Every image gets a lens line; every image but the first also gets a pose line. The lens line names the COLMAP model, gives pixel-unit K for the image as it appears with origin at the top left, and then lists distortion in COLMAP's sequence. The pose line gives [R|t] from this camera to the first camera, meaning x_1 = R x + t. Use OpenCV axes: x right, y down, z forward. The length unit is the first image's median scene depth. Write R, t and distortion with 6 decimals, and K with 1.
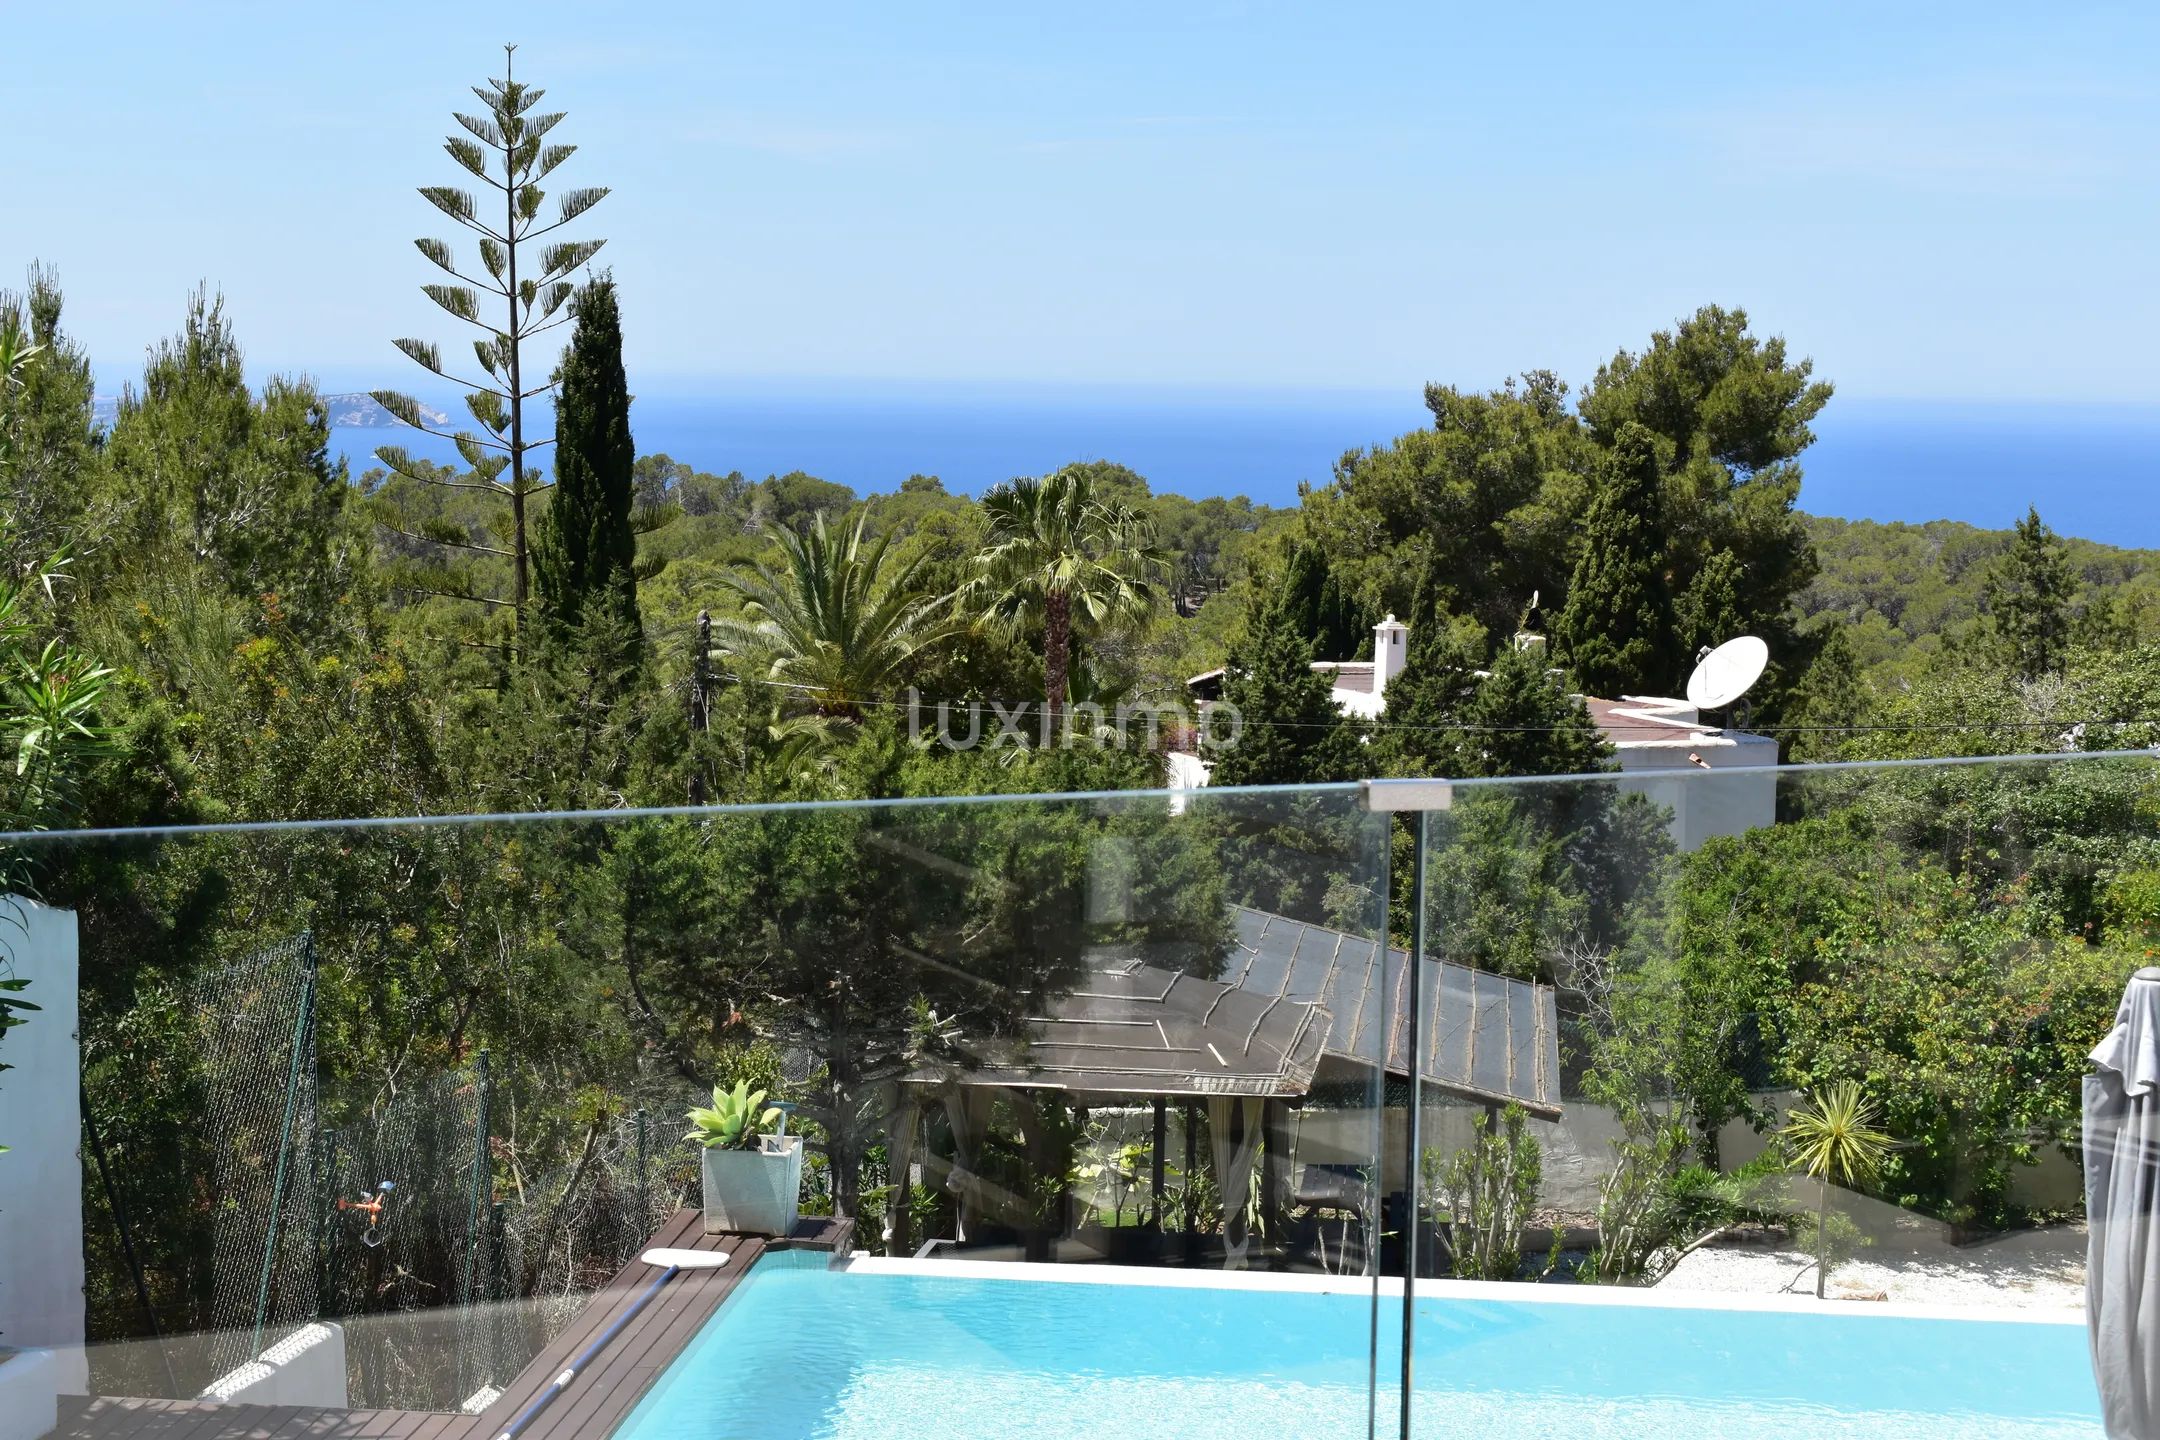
lens RADIAL K [[3578.1, 0, 1080.0], [0, 3578.1, 720.0], [0, 0, 1]] dist [-0.006911, 0.069897]
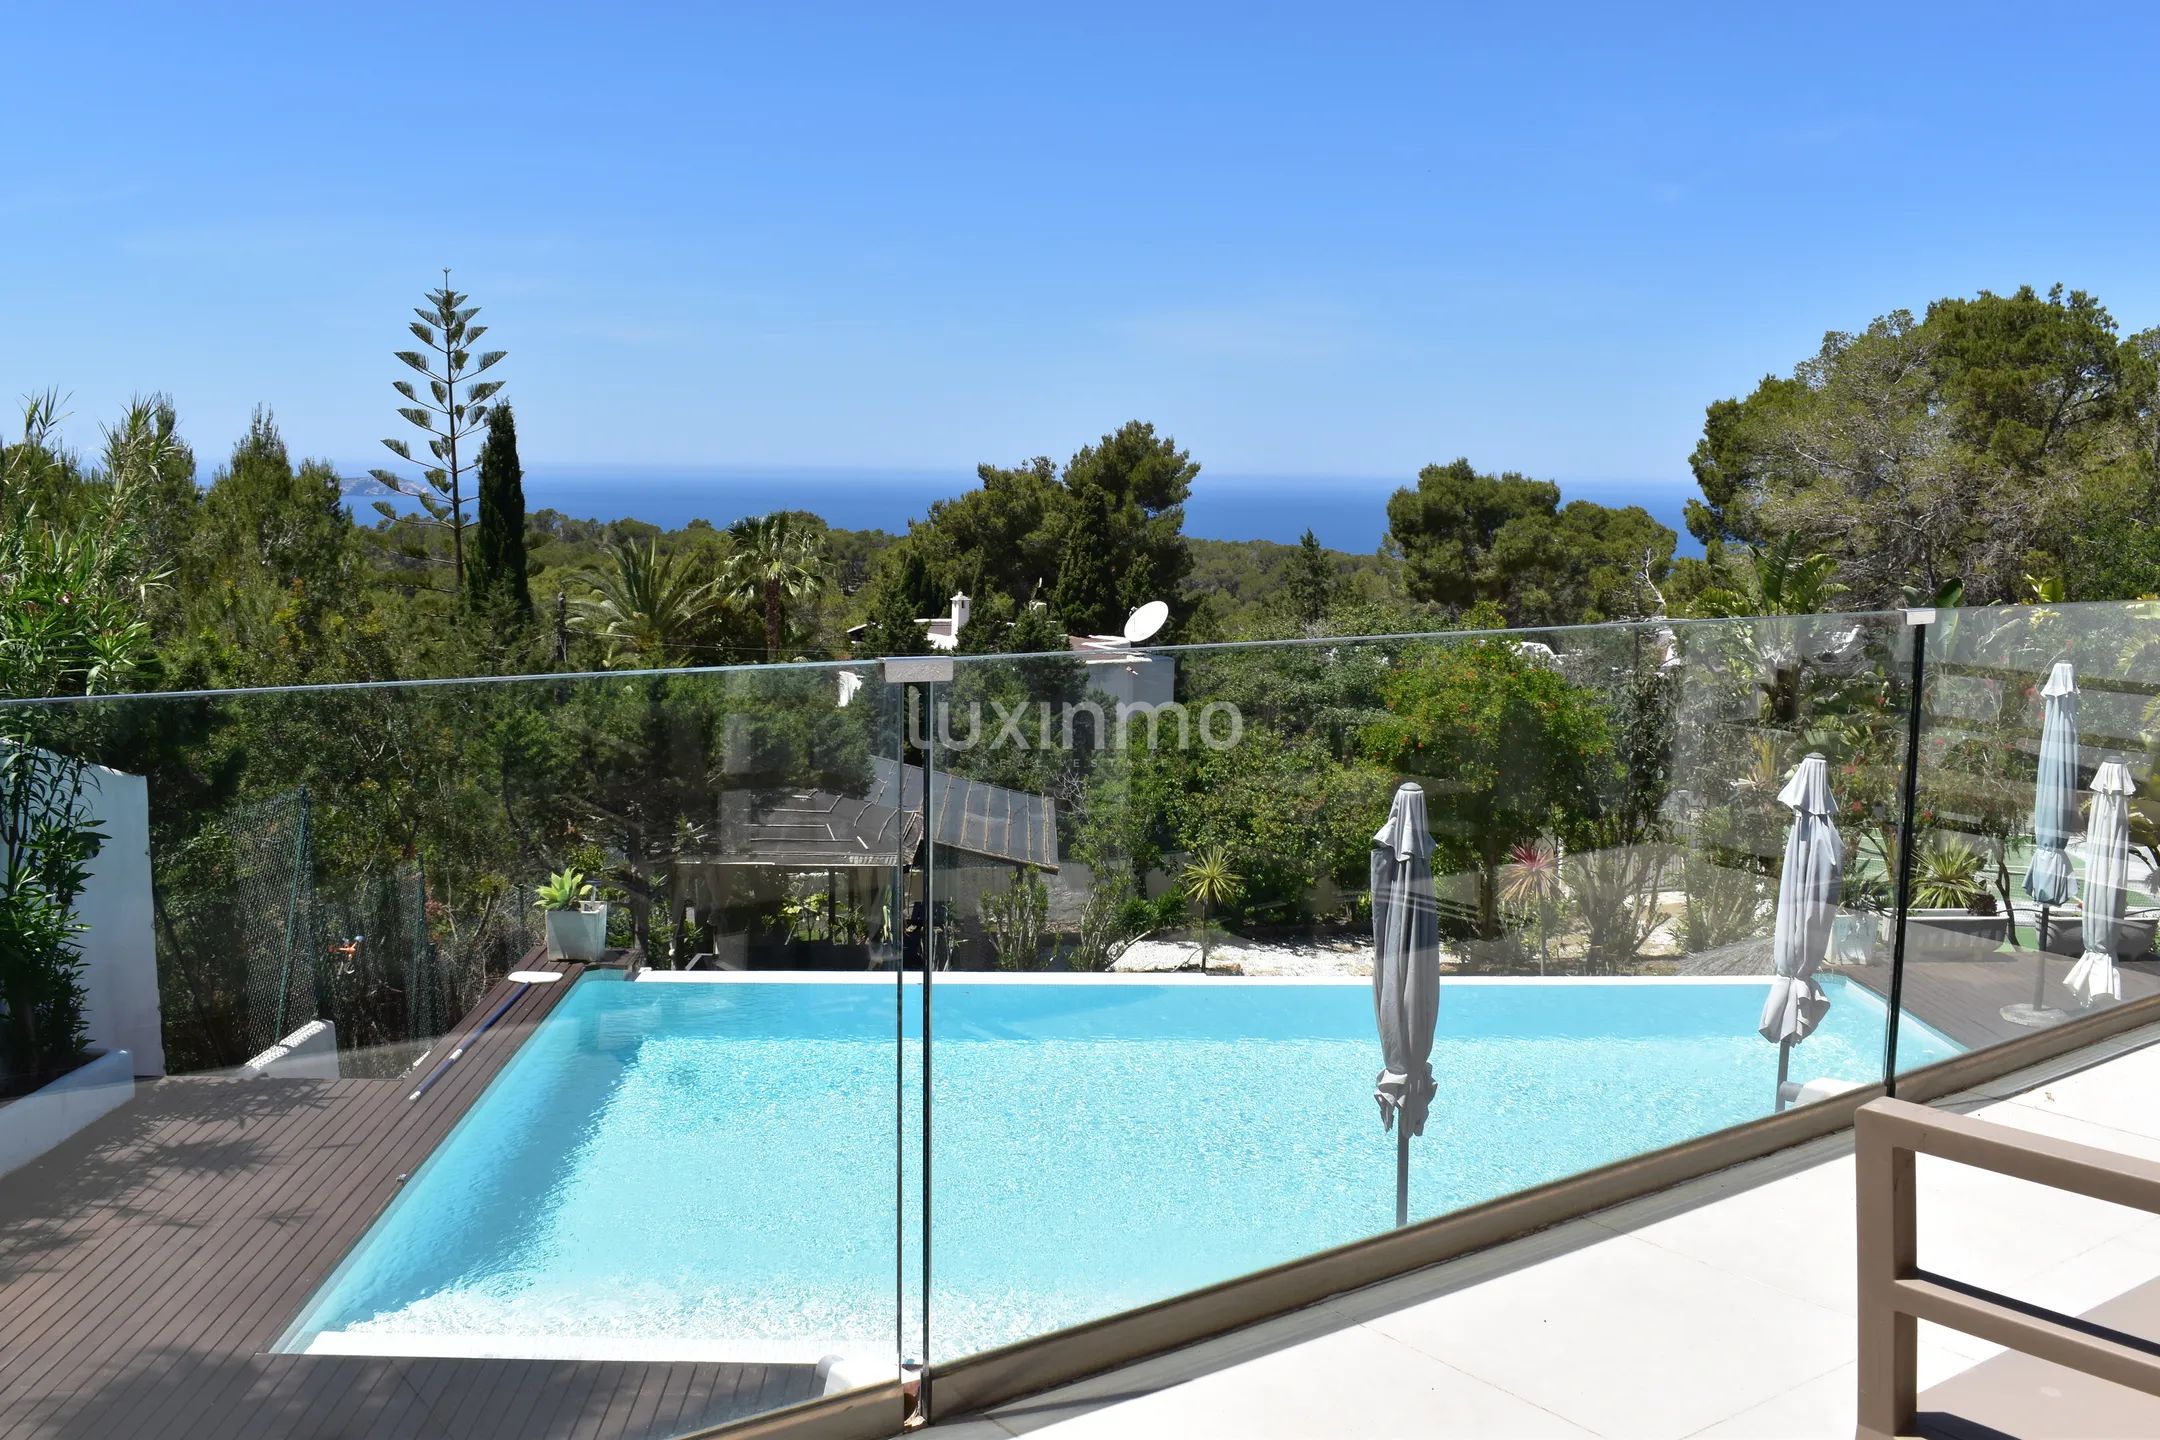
lens RADIAL K [[1965.0, 0, 1080.0], [0, 1965.0, 720.0], [0, 0, 1]] dist [-0.083714, 0.007915]
pose [[0.989274, -0.020459, 0.144631, 0.003193], [0.015507, 0.999257, 0.035284, 0.001008], [-0.145245, -0.032663, 0.988856, 0.021382]]
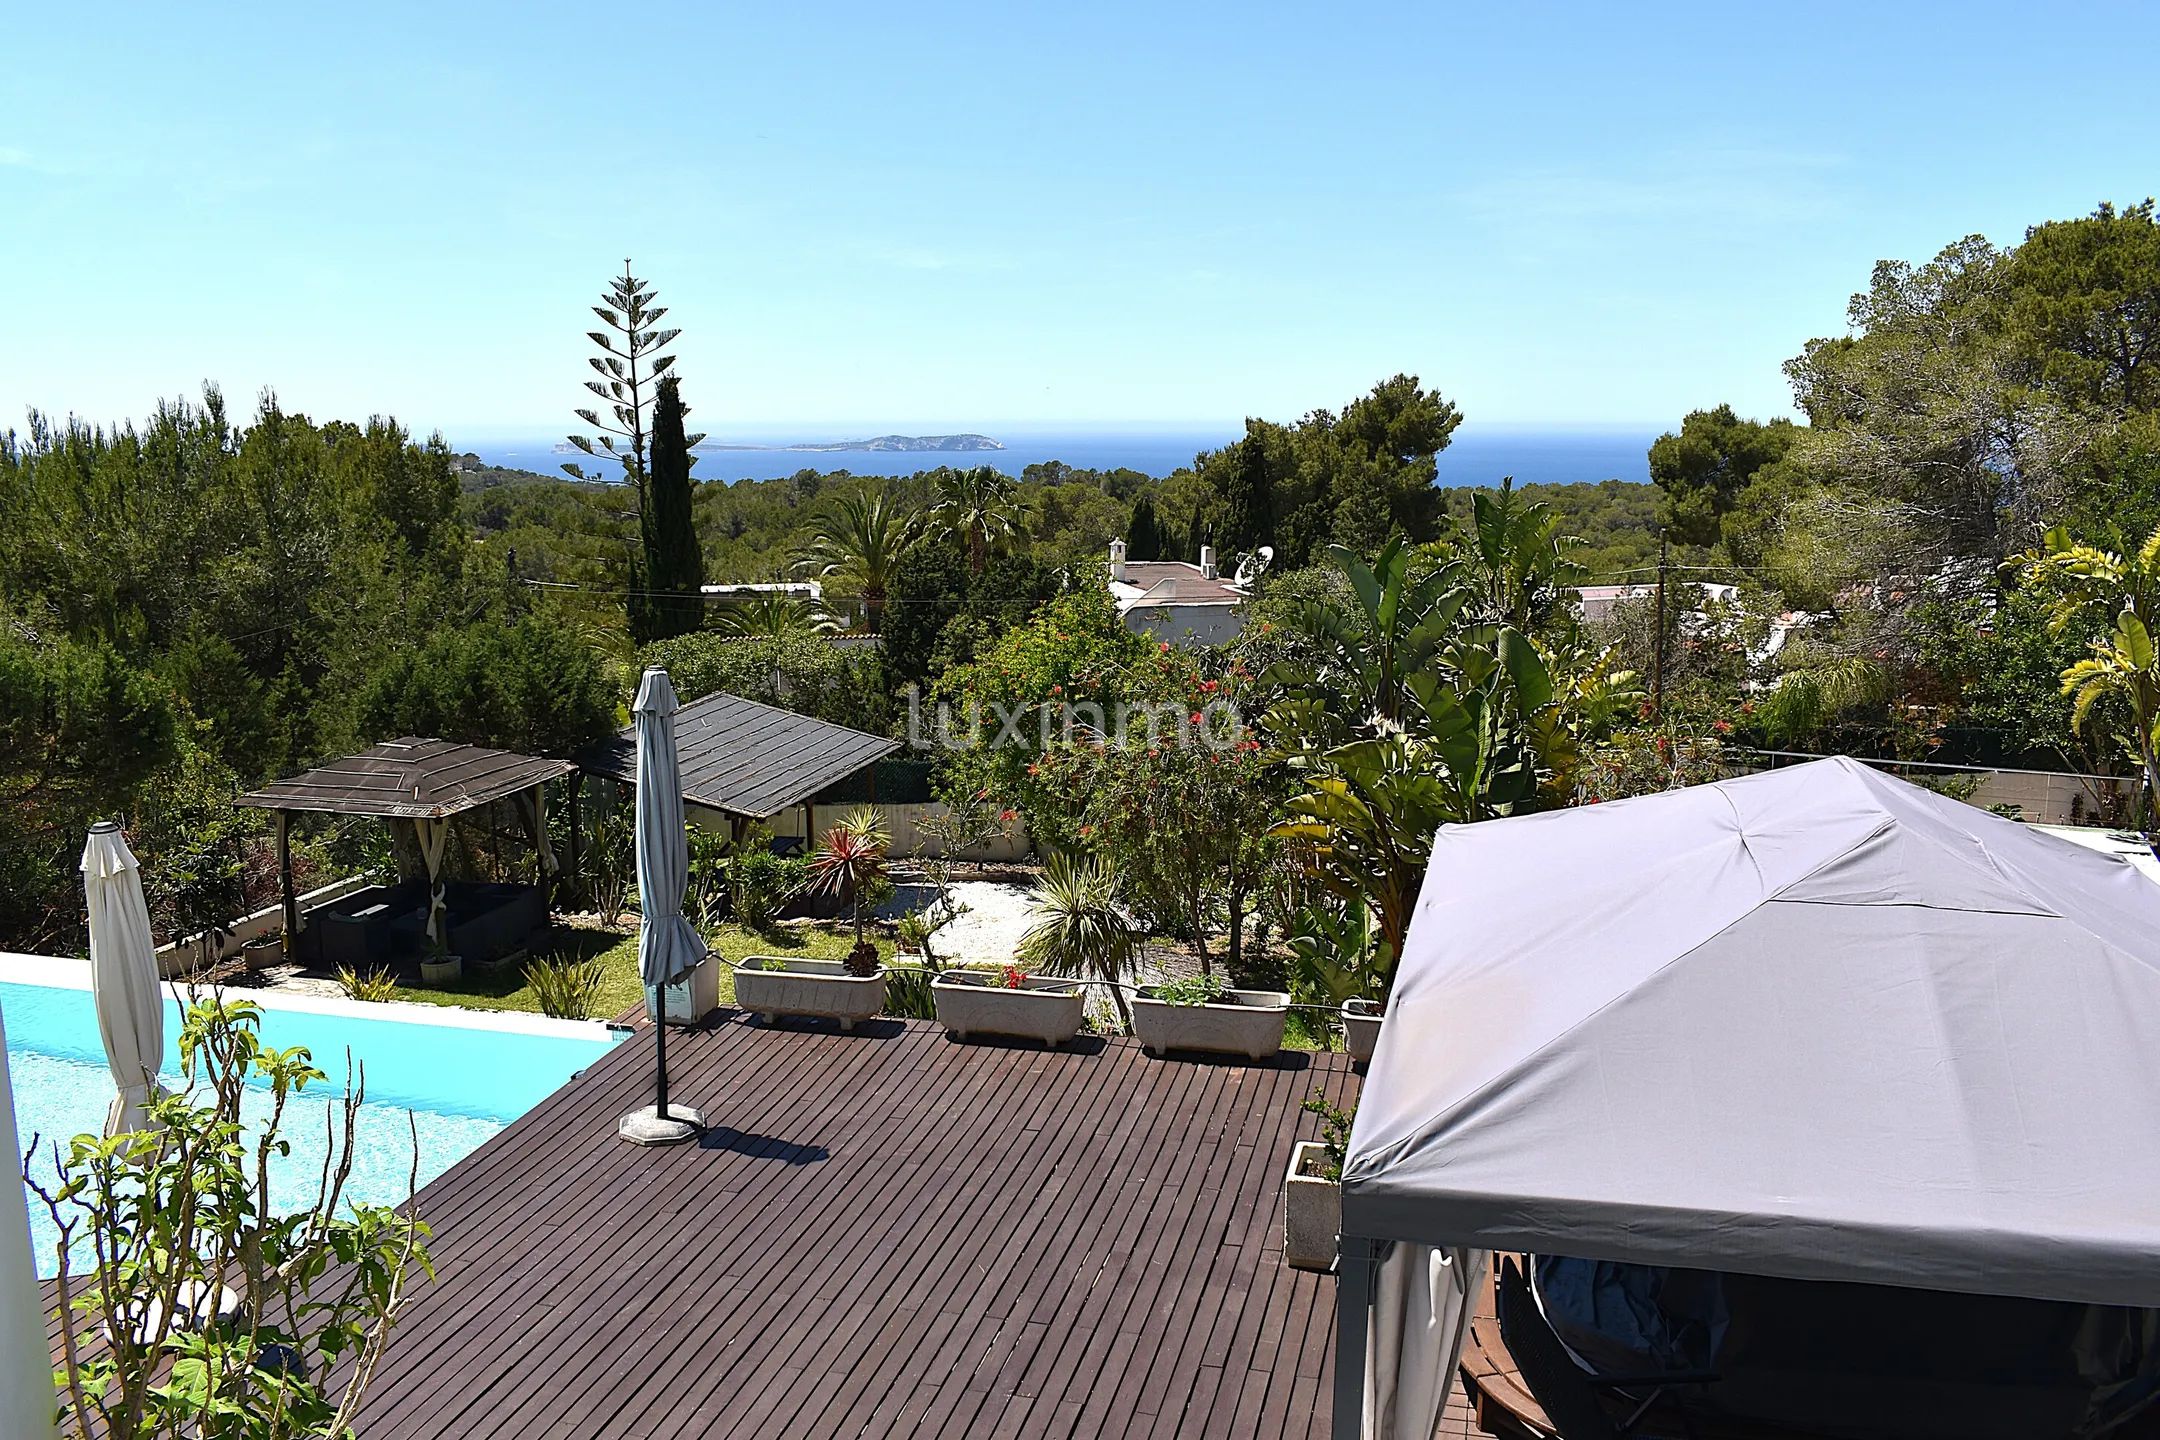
lens RADIAL K [[1699.8, 0, 1110.4], [0, 1699.8, 721.7], [0, 0, 1]] dist [-0.095776, 0.005317]
pose [[0.991044, 0.000477, -0.133532, 0.231565], [0.010261, 0.996765, 0.079716, -0.003560], [0.133138, -0.080373, 0.987833, 0.093779]]
